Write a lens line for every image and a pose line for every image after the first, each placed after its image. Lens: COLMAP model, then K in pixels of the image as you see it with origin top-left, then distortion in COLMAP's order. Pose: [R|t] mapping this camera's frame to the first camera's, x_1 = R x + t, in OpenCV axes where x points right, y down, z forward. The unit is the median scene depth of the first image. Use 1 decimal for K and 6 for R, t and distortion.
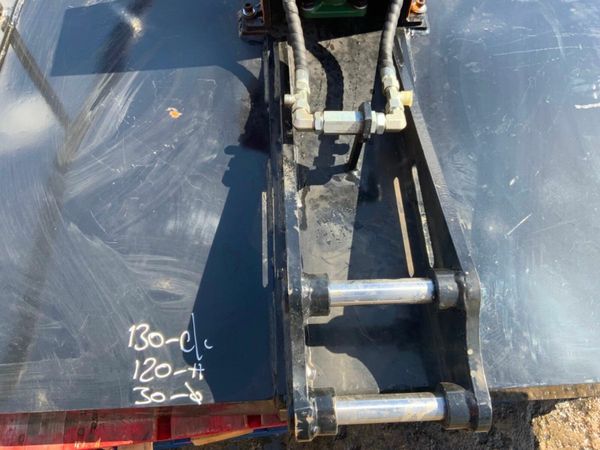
lens RADIAL K [[498.2, 0, 305.3], [0, 498.2, 233.7], [0, 0, 1]] dist [0.045048, -0.098117]
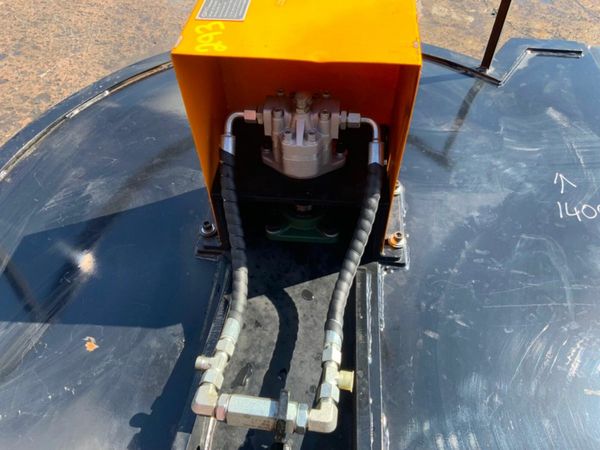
lens RADIAL K [[498.2, 0, 298.1], [0, 498.2, 224.7], [0, 0, 1]] dist [0.045048, -0.098117]
pose [[0.989204, 0.089043, -0.116387, 0.158084], [-0.117229, 0.957401, -0.263894, -0.233639], [0.087931, 0.274689, 0.957504, 0.141005]]
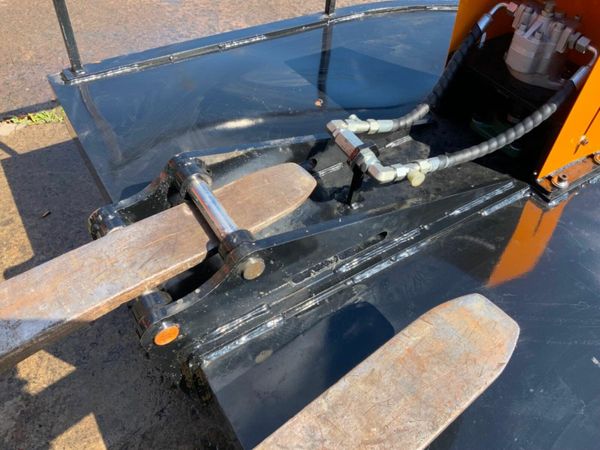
lens RADIAL K [[498.2, 0, 293.5], [0, 498.2, 225.4], [0, 0, 1]] dist [0.045048, -0.098117]
pose [[0.478474, 0.645292, -0.595534, 0.618475], [-0.794712, 0.606693, 0.018882, -0.021321], [0.373491, 0.464243, 0.803108, 0.095188]]
